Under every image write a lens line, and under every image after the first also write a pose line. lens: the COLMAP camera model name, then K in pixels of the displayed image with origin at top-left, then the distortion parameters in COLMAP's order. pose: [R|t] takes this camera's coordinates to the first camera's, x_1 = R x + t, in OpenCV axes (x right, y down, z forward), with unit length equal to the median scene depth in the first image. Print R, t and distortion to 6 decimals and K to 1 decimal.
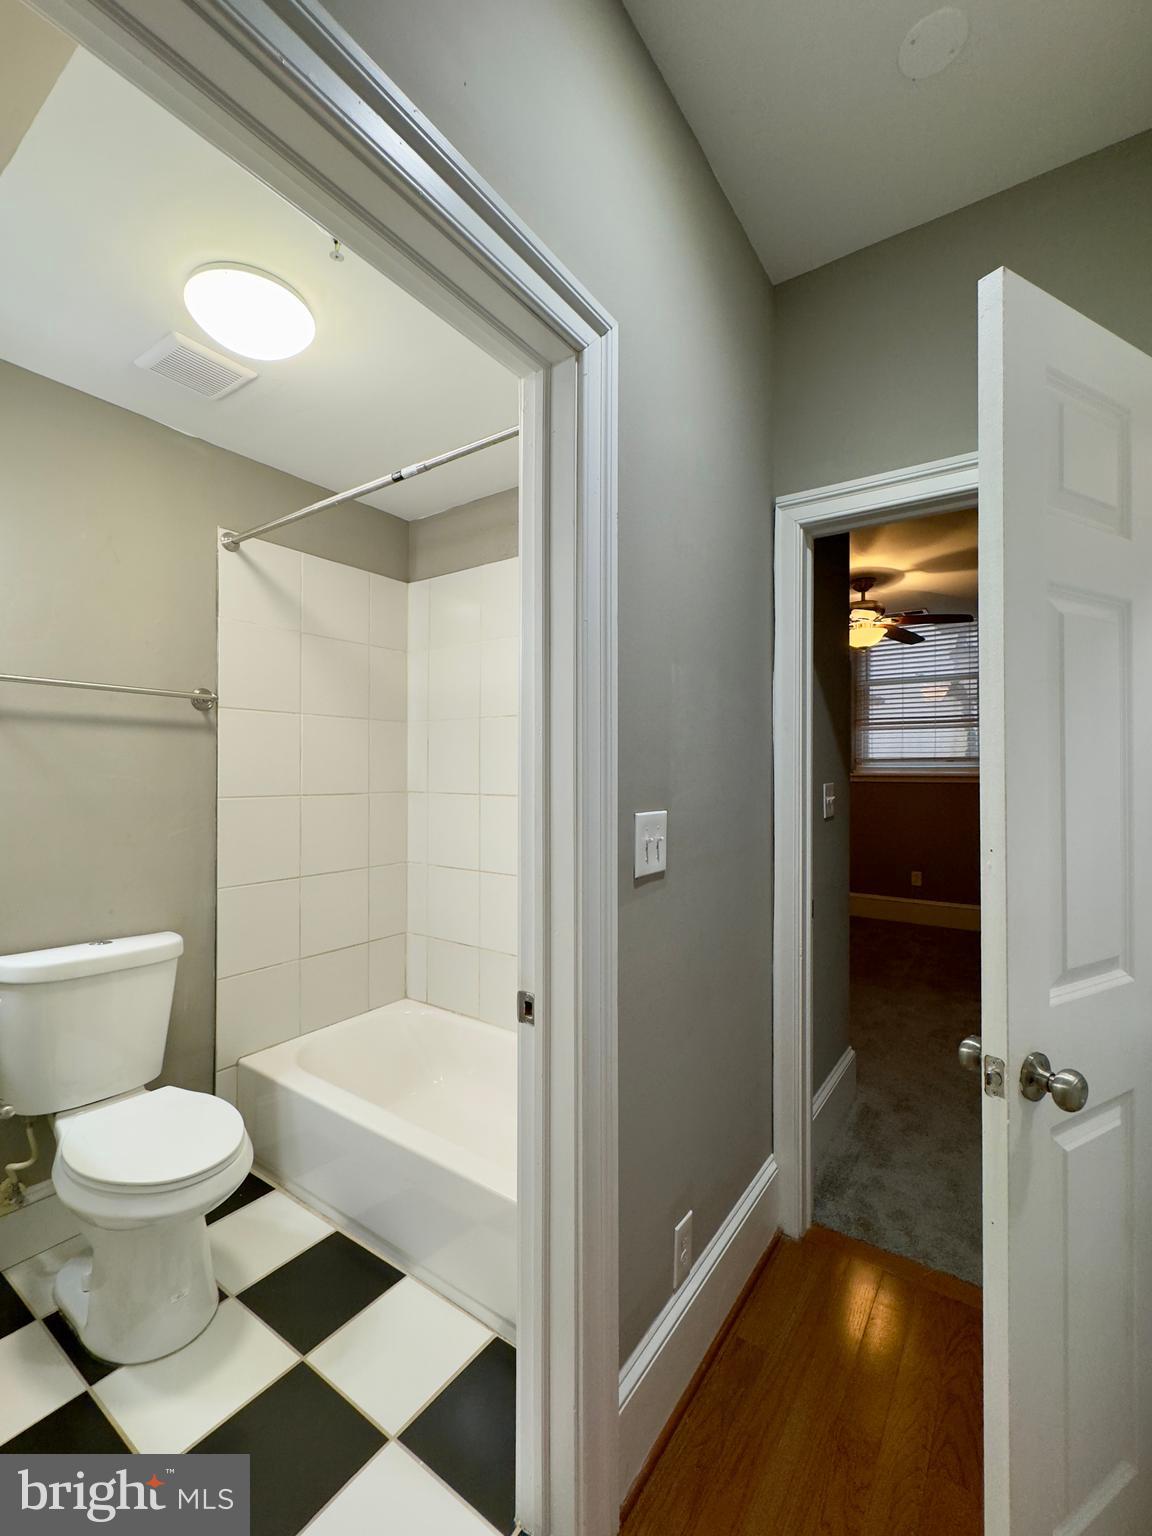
lens RADIAL K [[662.2, 0, 570.7], [0, 662.2, 765.7], [0, 0, 1]] dist [0.009826, 0.000079]
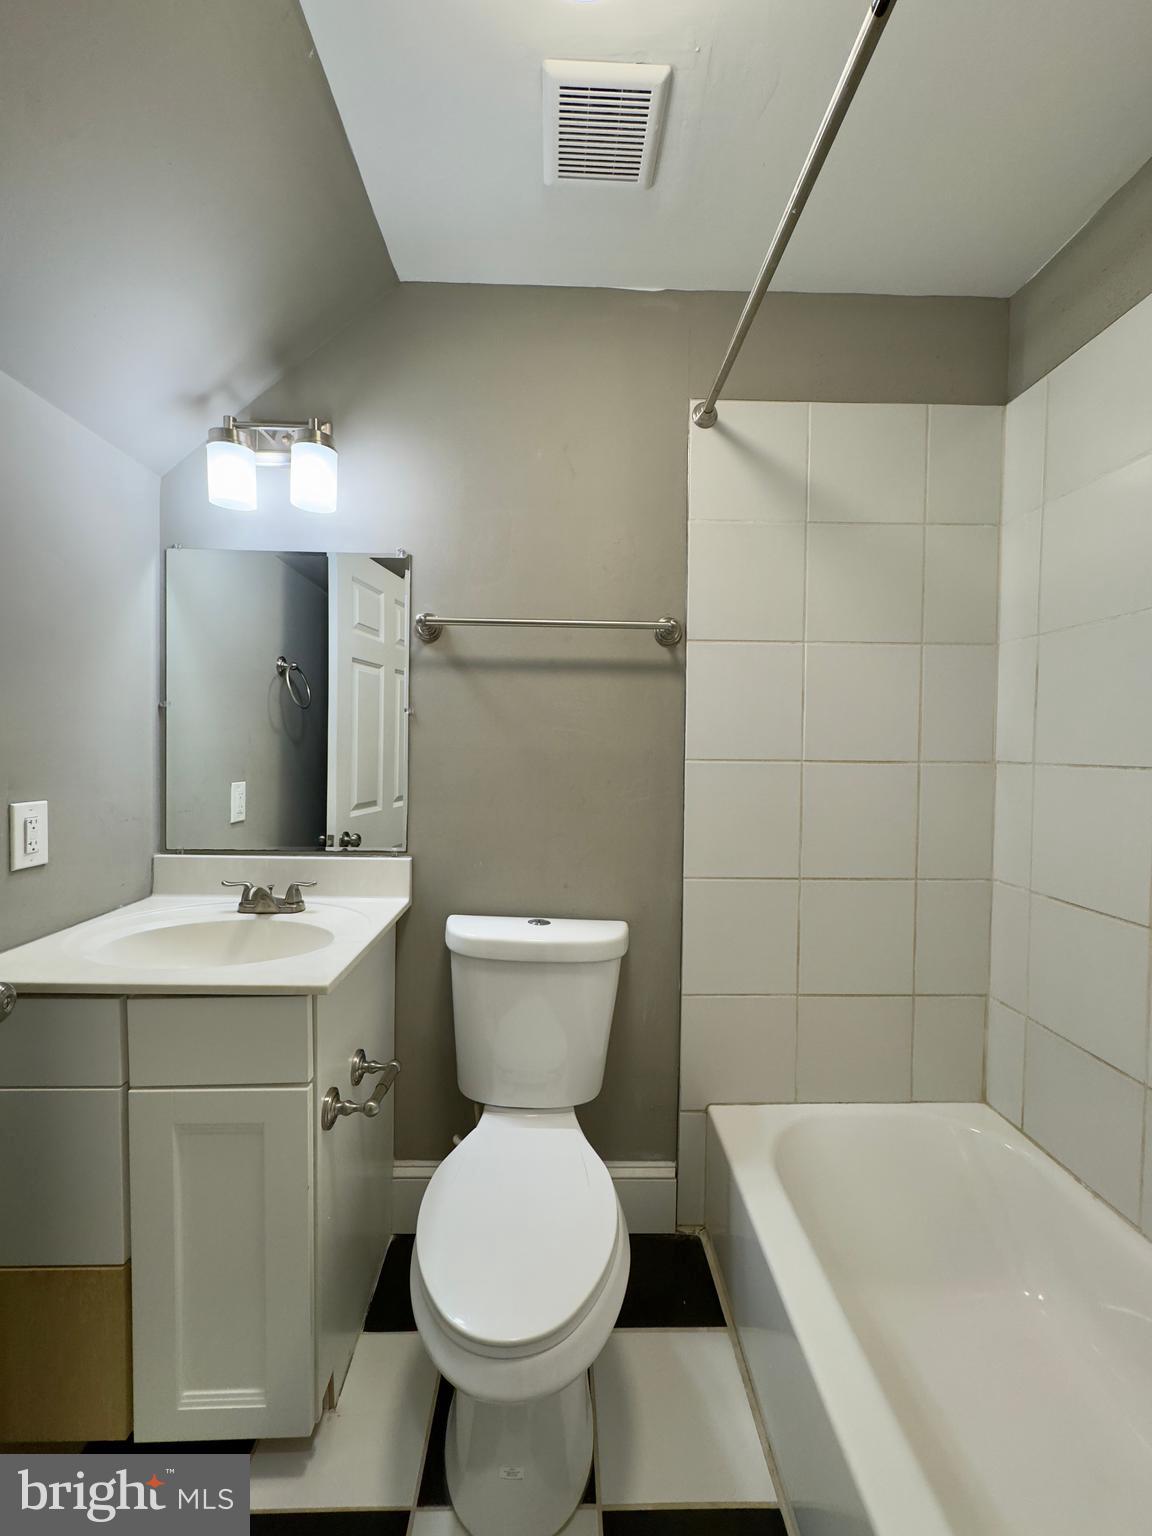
lens RADIAL K [[612.7, 0, 571.8], [0, 612.7, 765.9], [0, 0, 1]] dist [-0.001971, -0.000147]
pose [[0.599111, 0.027141, -0.800206, -0.044788], [-0.001703, 0.999466, 0.032624, 0.032802], [0.800664, -0.018183, 0.598838, 0.471147]]
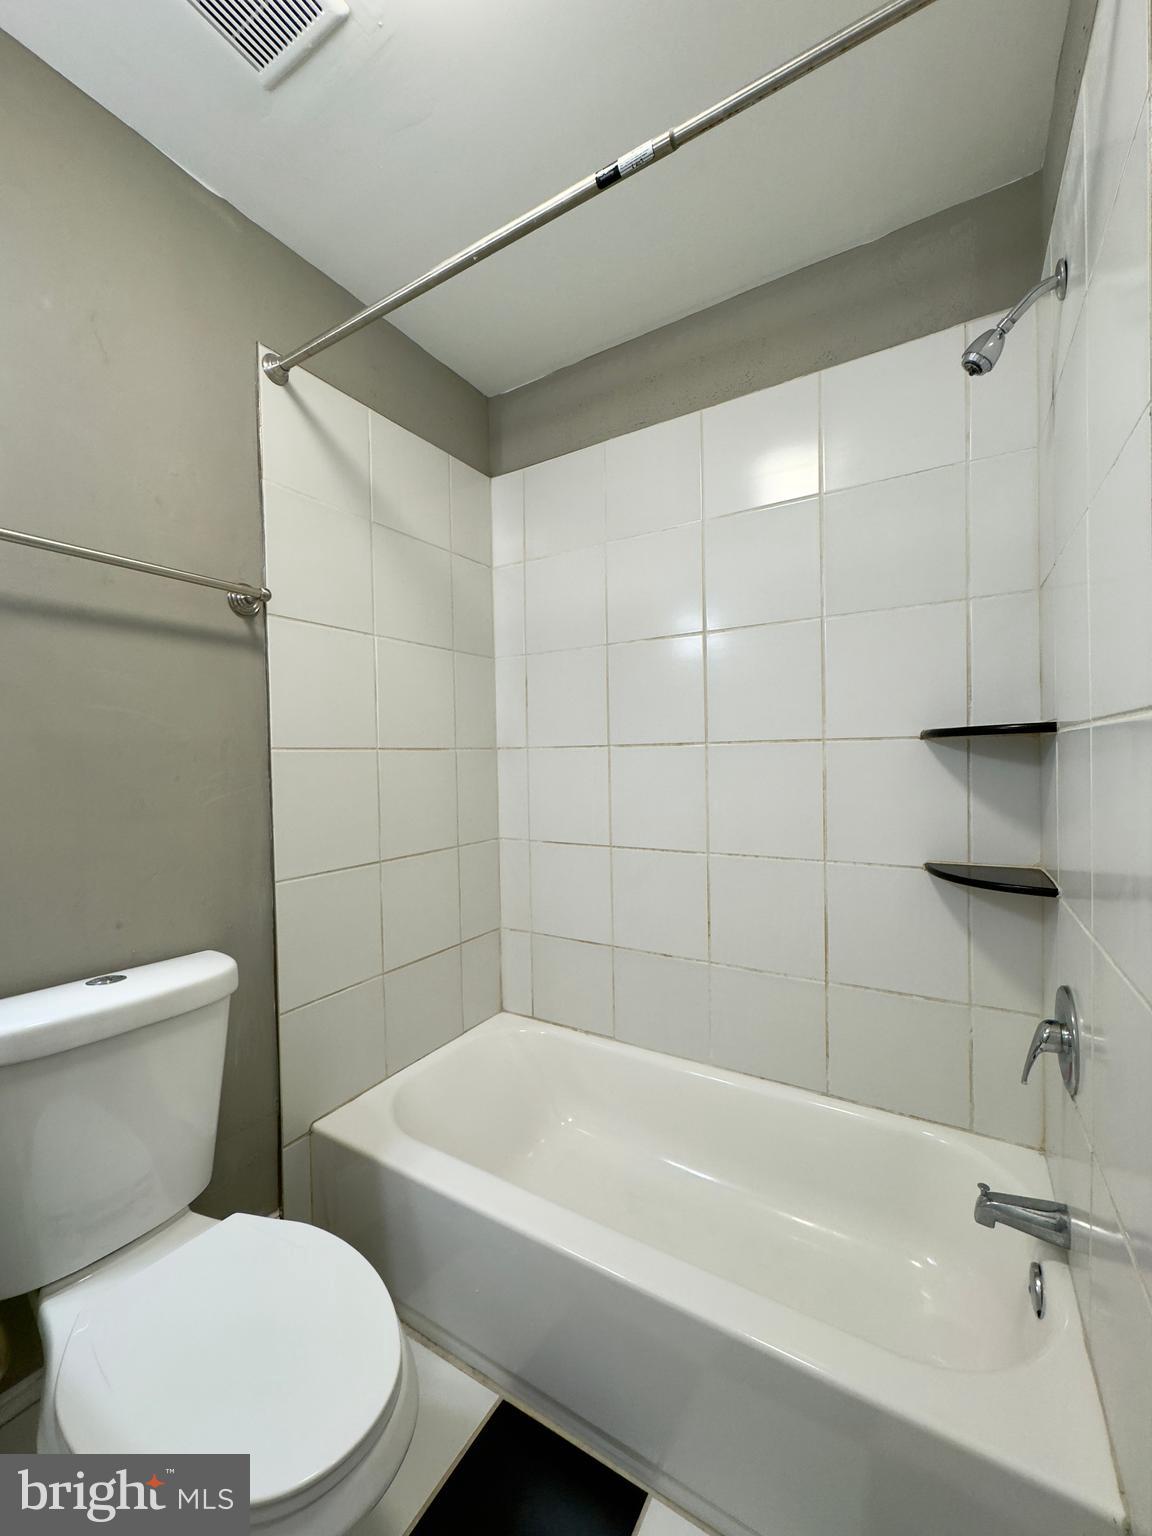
lens RADIAL K [[612.7, 0, 571.8], [0, 612.7, 765.9], [0, 0, 1]] dist [-0.001971, -0.000147]
pose [[0.997351, -0.021326, 0.069546, -0.268230], [0.019679, 0.999511, 0.024289, 0.056693], [-0.070030, -0.022856, 0.997283, 0.354846]]
